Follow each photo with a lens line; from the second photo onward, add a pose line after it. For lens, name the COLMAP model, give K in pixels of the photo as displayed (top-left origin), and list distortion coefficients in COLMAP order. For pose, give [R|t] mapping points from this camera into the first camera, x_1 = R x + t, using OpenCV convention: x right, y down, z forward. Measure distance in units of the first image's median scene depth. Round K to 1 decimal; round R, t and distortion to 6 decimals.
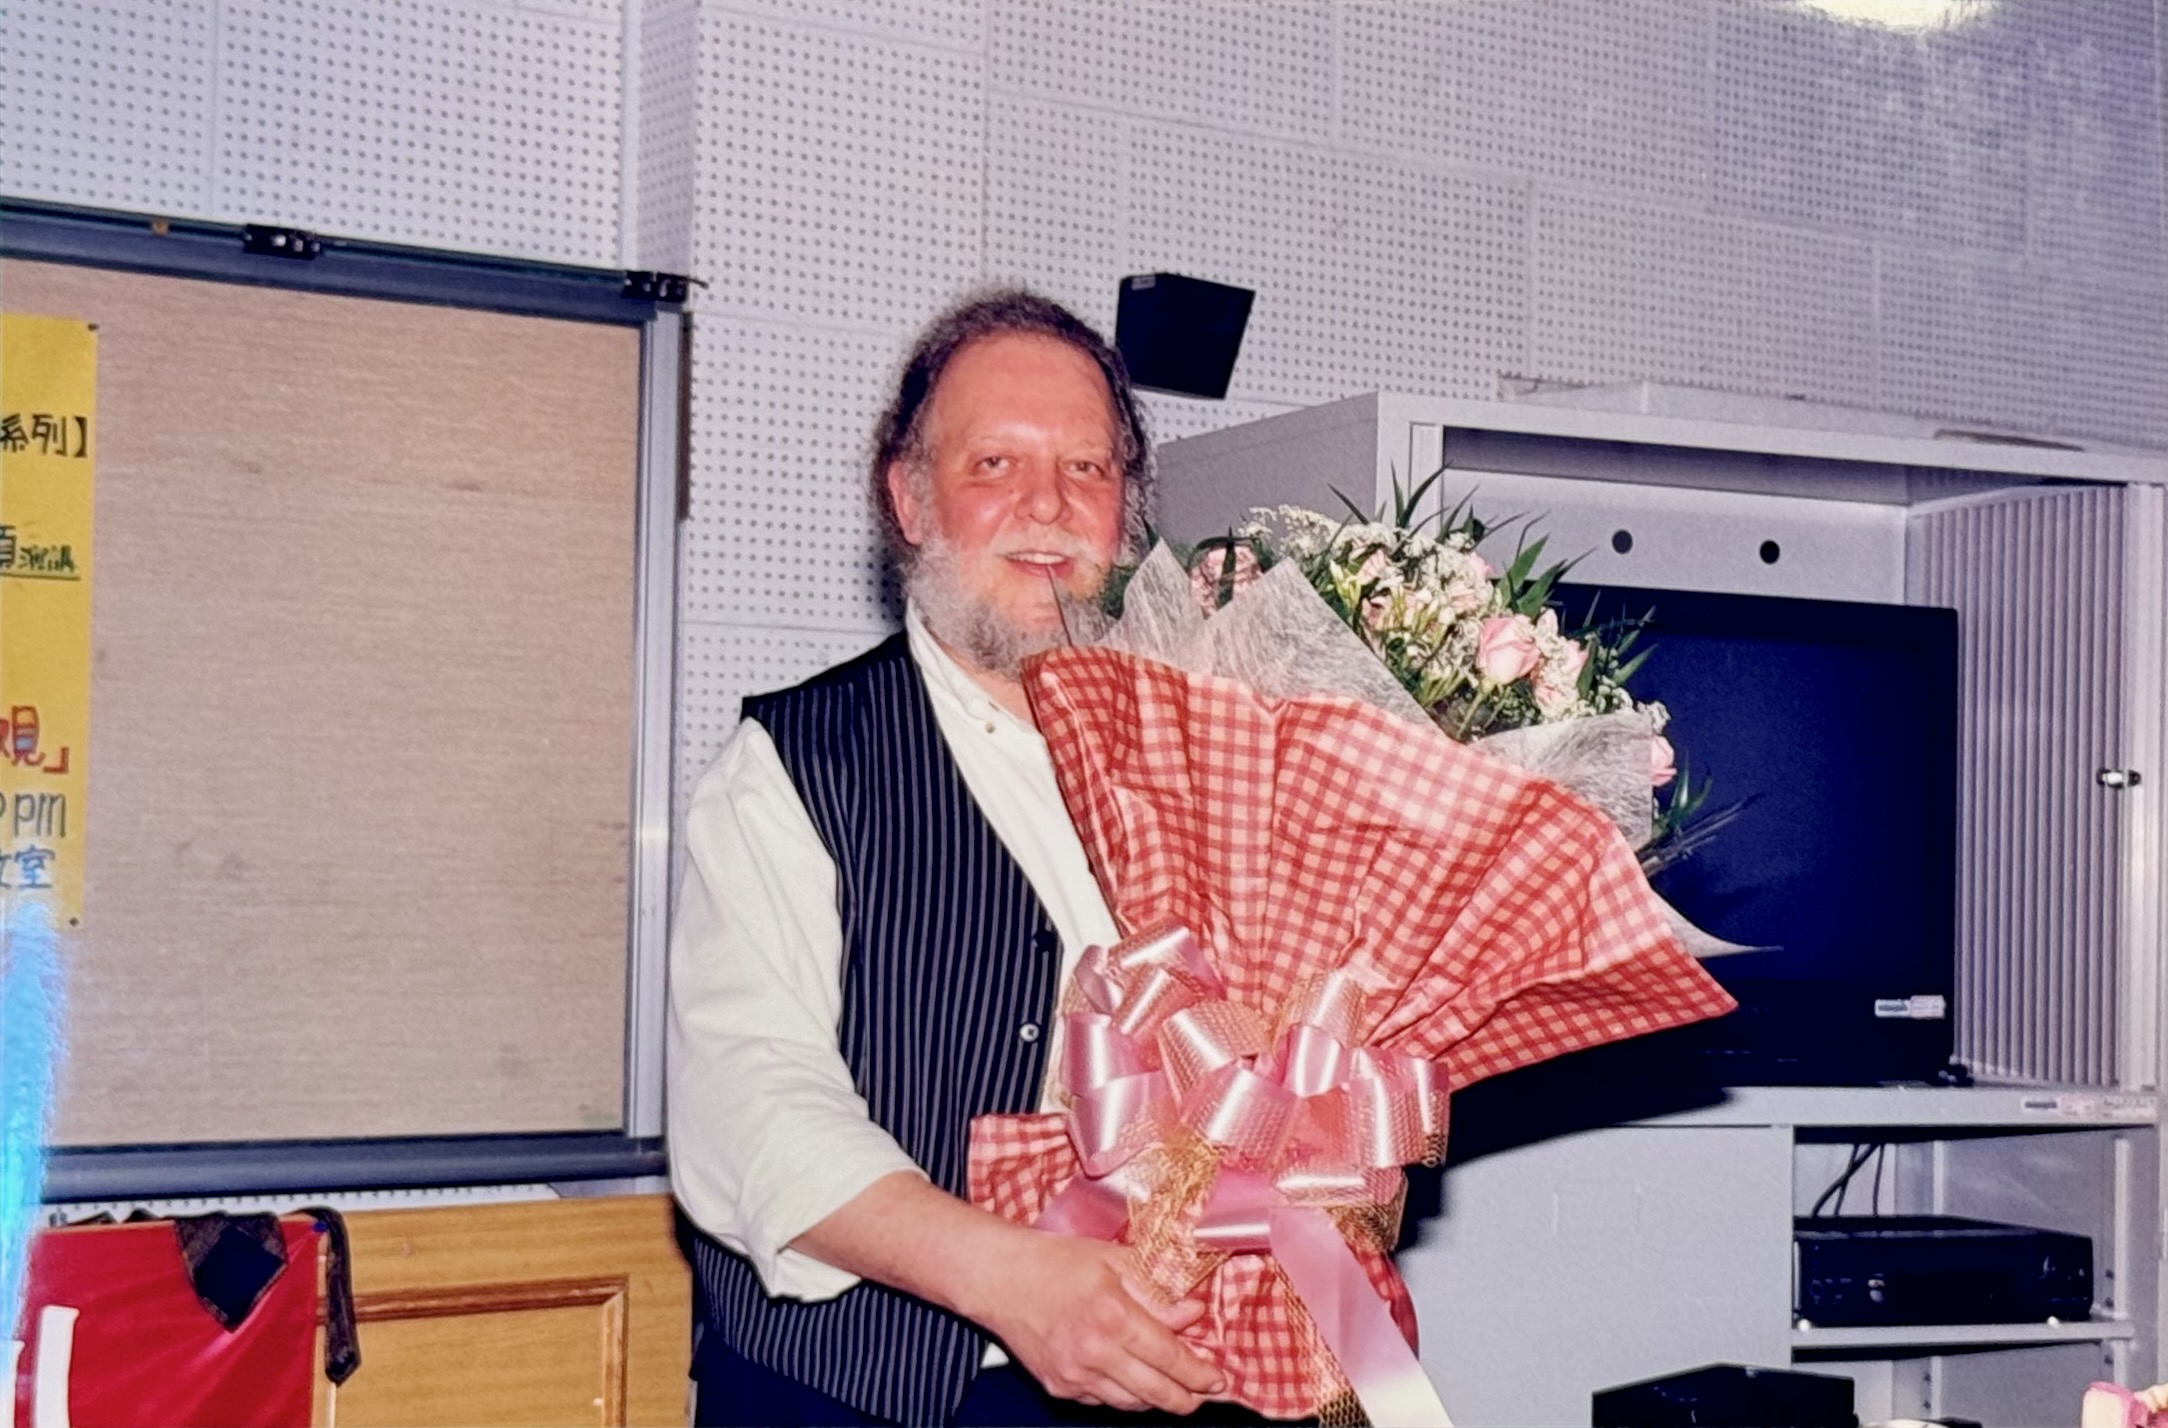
lens RADIAL K [[3604.8, 0, 1084.0], [0, 3604.8, 714.0], [0, 0, 1]] dist [0.136628, -0.016299]
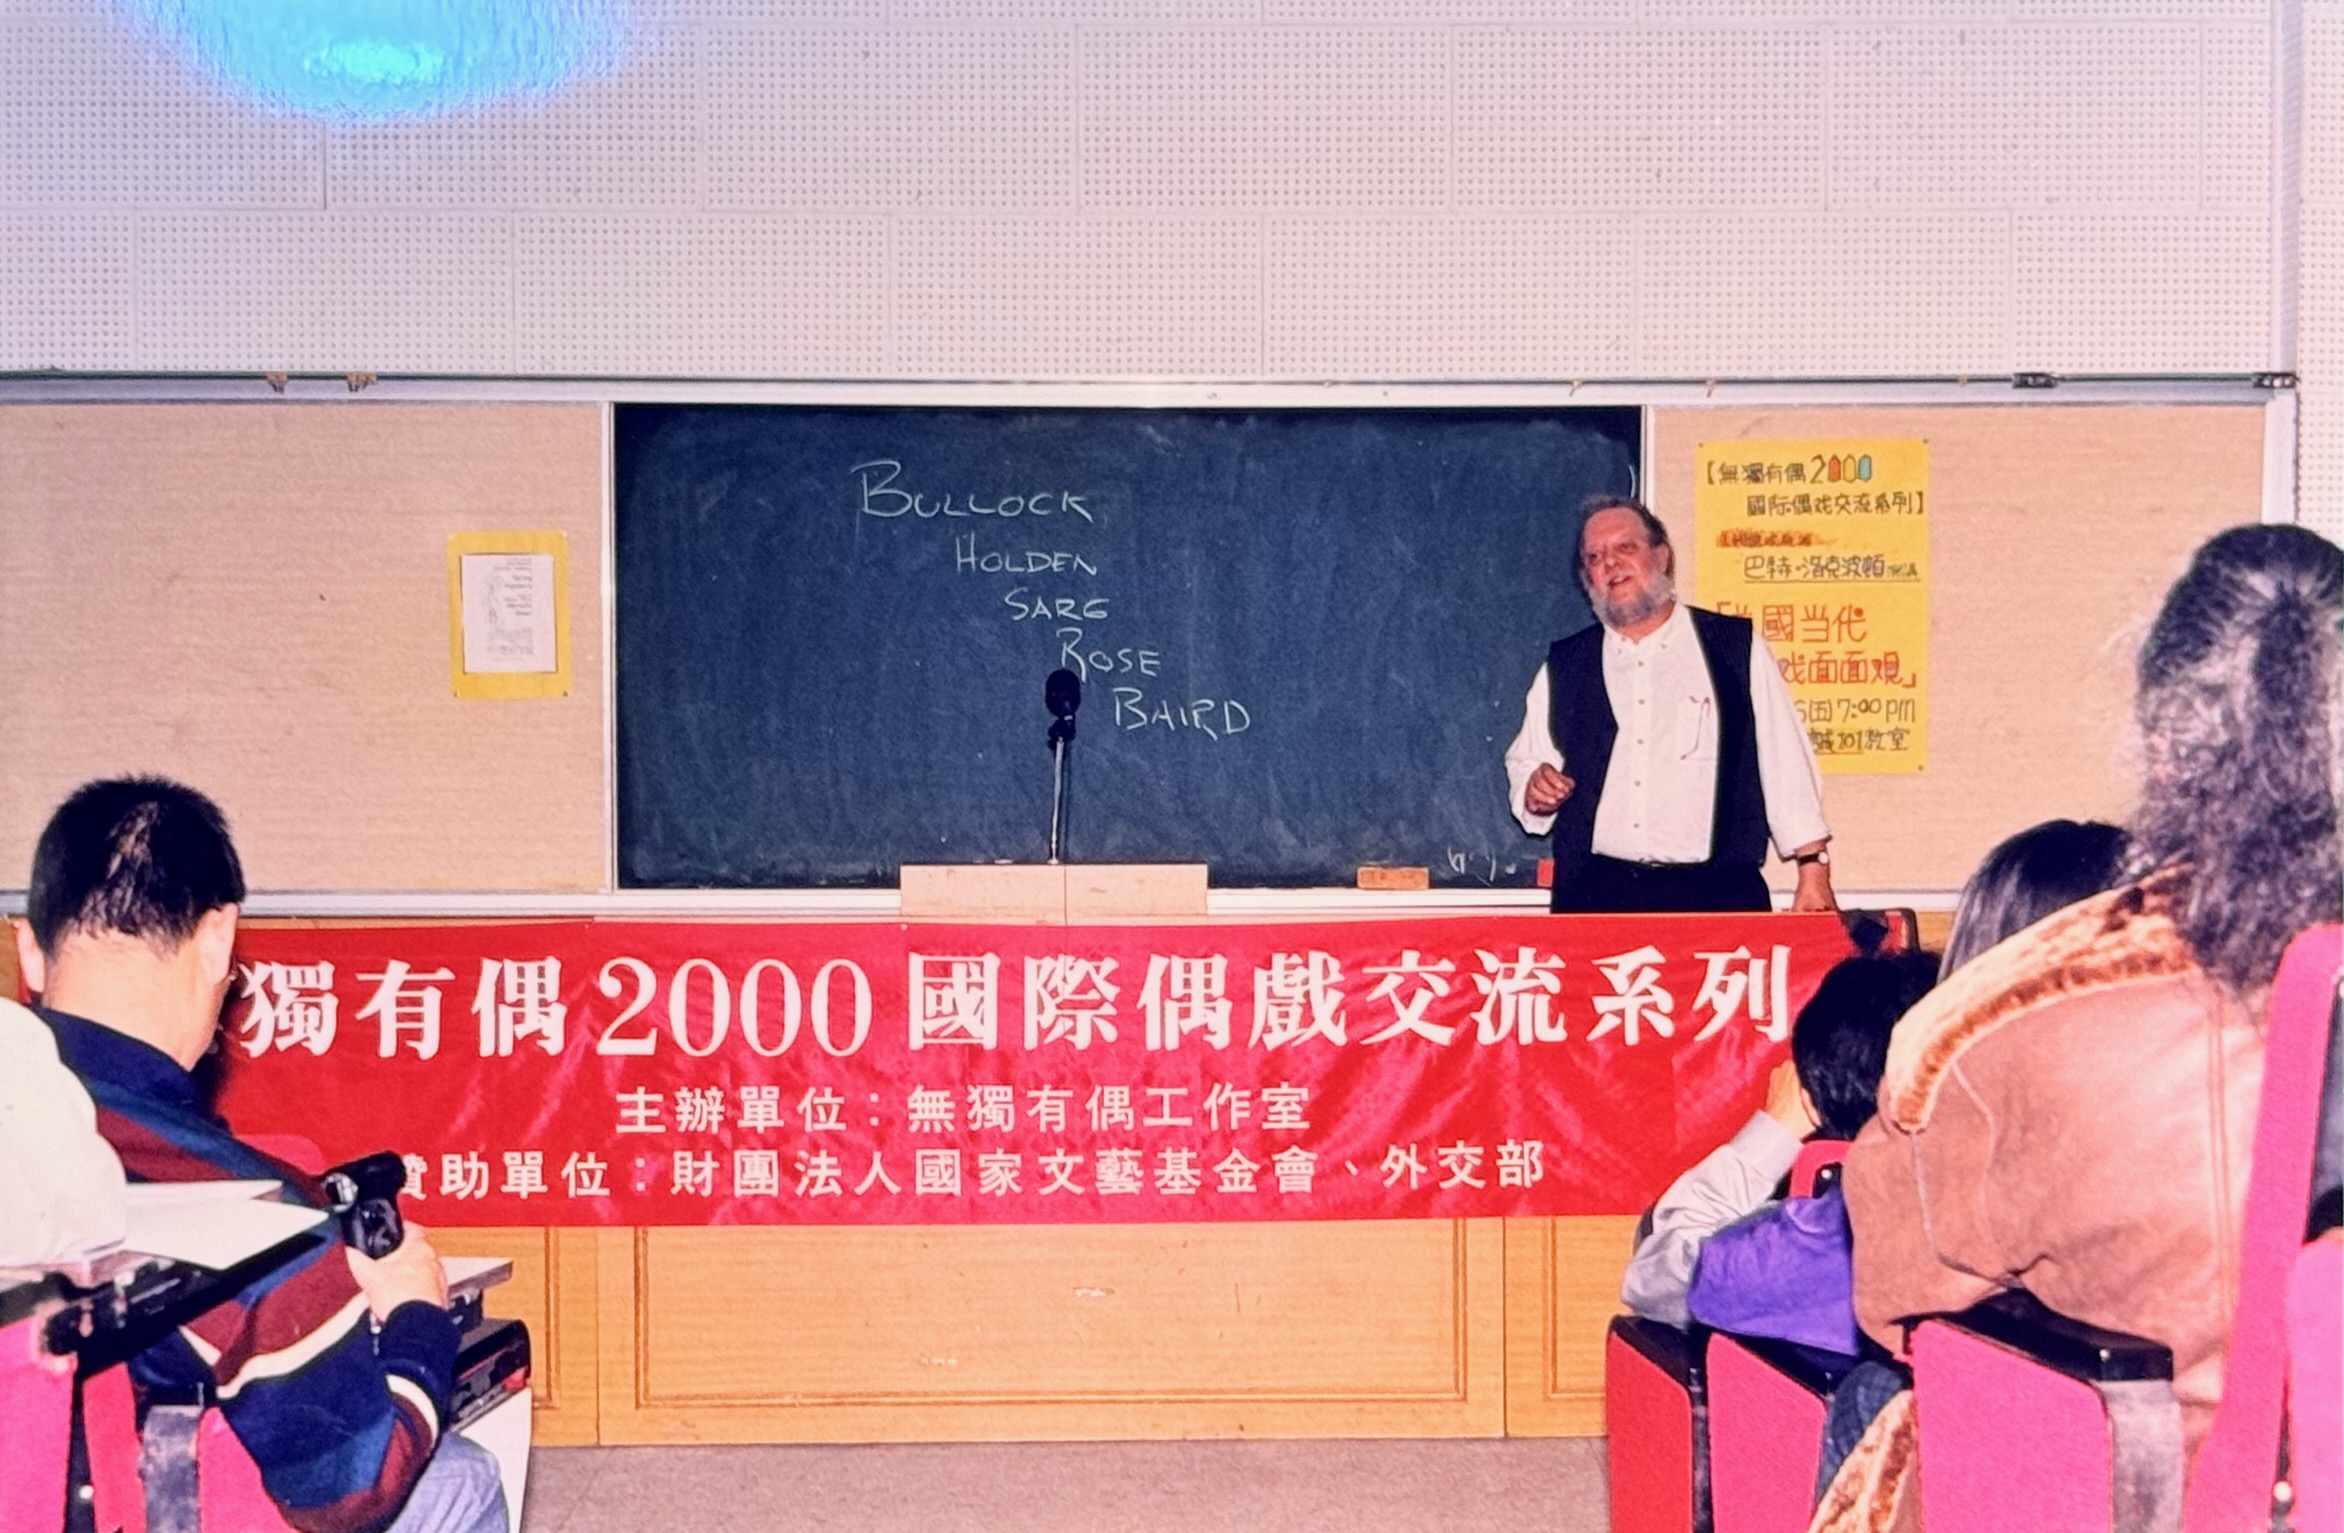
lens RADIAL K [[3789.2, 0, 1180.0], [0, 3789.2, 824.5], [0, 0, 1]] dist [0.040584, 1.592526]
pose [[0.817405, 0.008022, -0.576008, 0.521979], [0.041643, 0.996464, 0.072972, -0.070188], [0.574557, -0.083635, 0.814180, -0.777371]]
